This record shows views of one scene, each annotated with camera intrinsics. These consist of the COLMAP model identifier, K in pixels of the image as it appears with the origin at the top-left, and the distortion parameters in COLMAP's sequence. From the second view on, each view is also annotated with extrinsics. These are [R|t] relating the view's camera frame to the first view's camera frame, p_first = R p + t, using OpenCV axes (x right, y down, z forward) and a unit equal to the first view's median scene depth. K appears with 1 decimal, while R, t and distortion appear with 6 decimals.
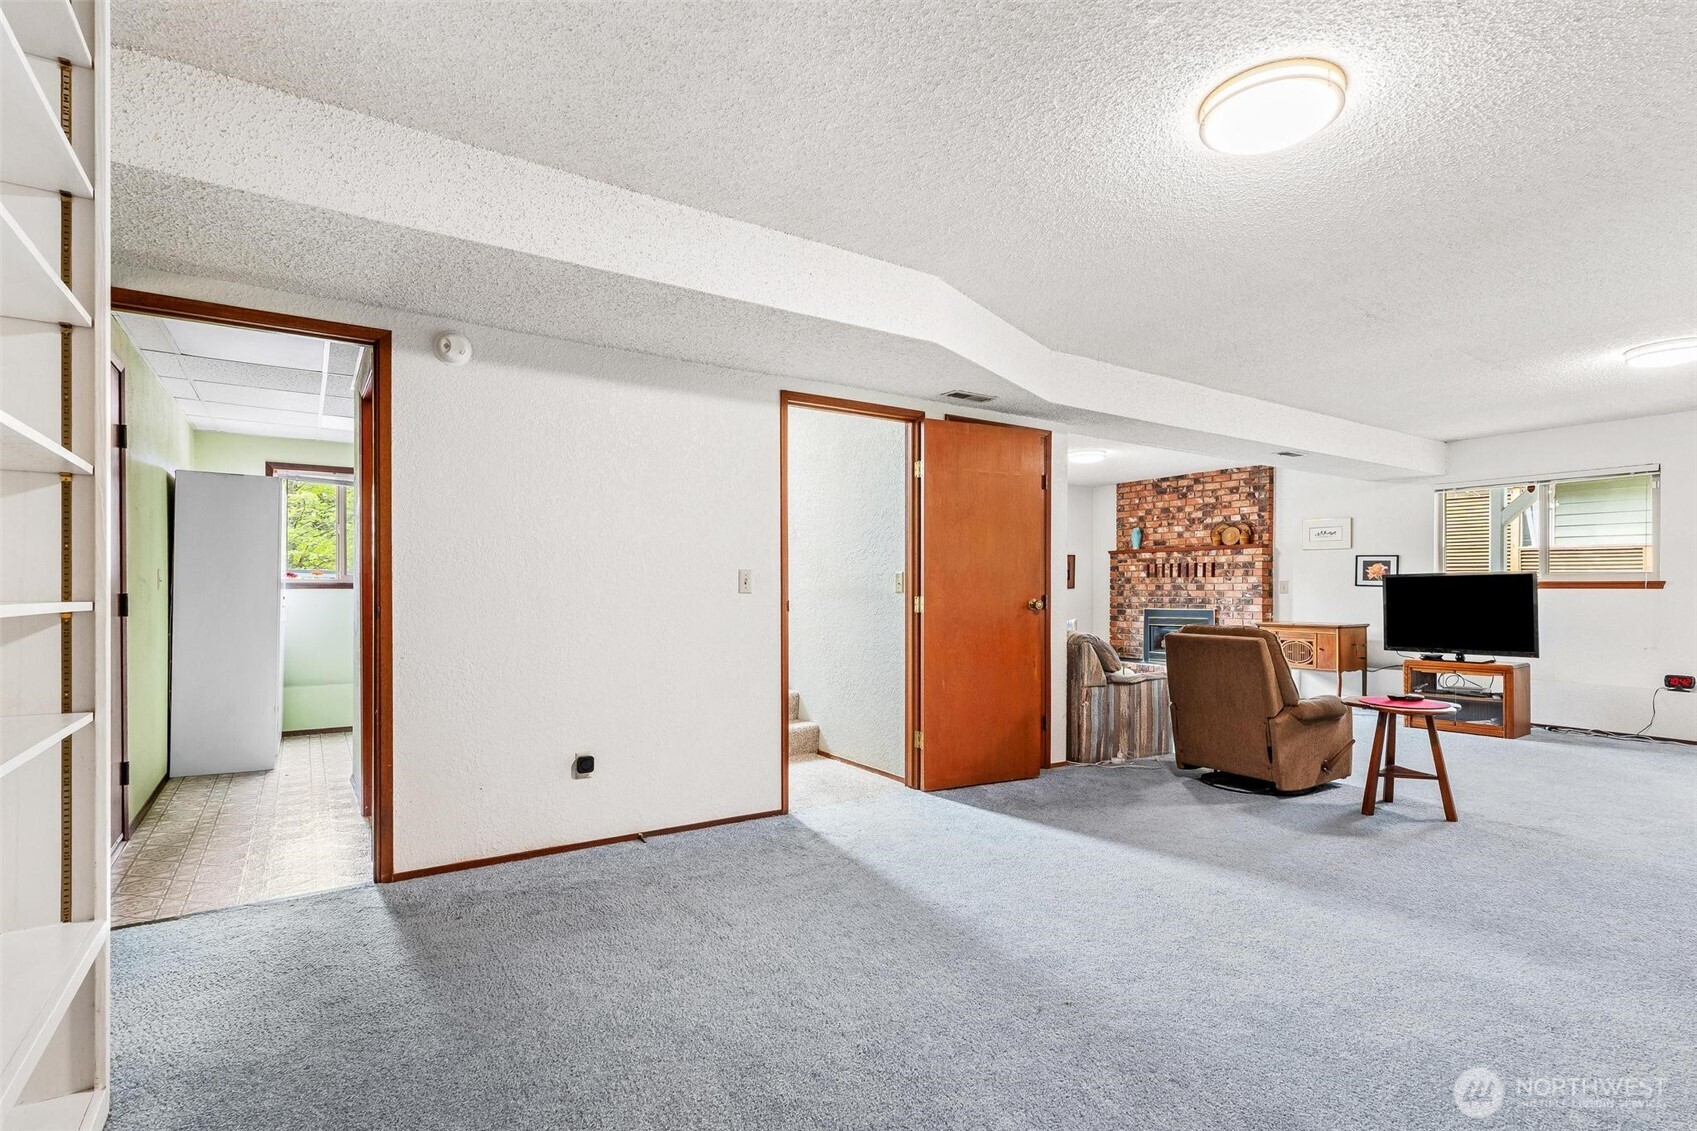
lens RADIAL K [[822.1, 0, 857.9], [0, 822.1, 590.7], [0, 0, 1]] dist [0.001777, 0.000285]
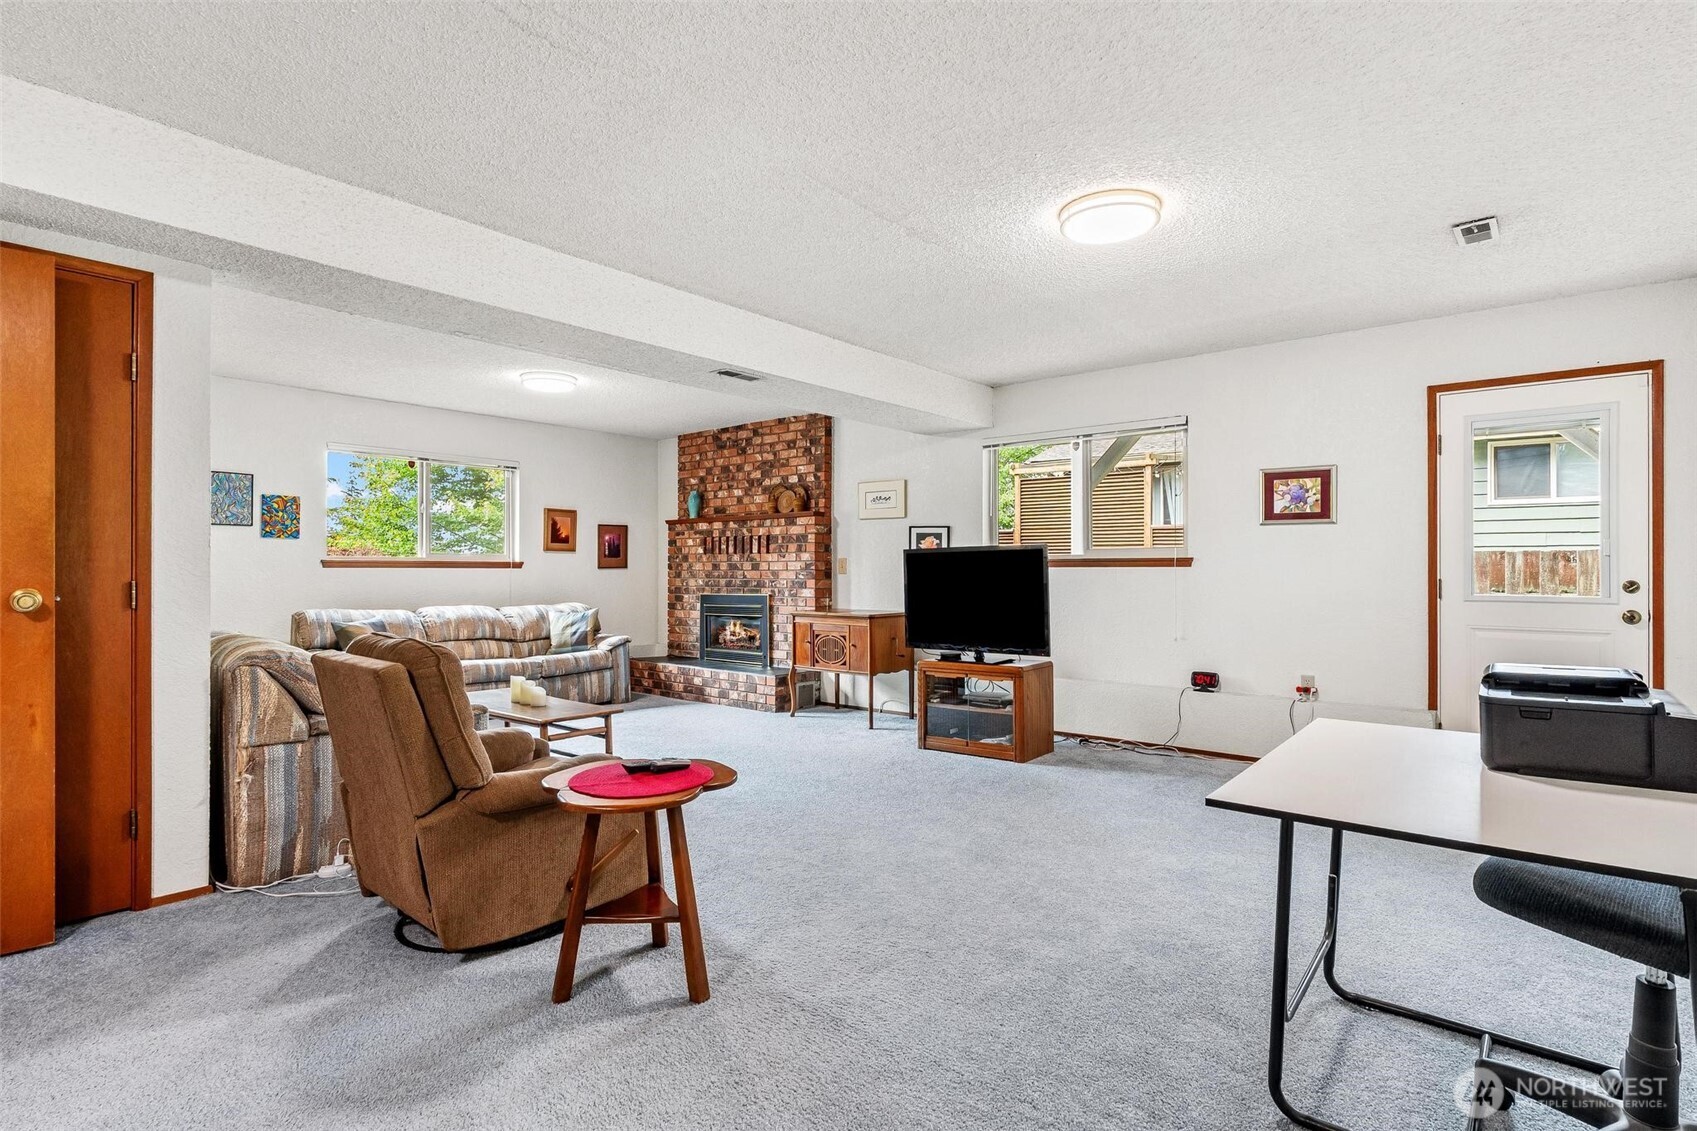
lens RADIAL K [[846.9, 0, 876.4], [0, 846.9, 569.3], [0, 0, 1]] dist [0.000098, 0.000231]
pose [[0.956727, -0.002892, 0.290974, 0.295870], [0.003400, 0.999993, -0.001243, -0.000076], [-0.290968, 0.002178, 0.956730, 0.192138]]
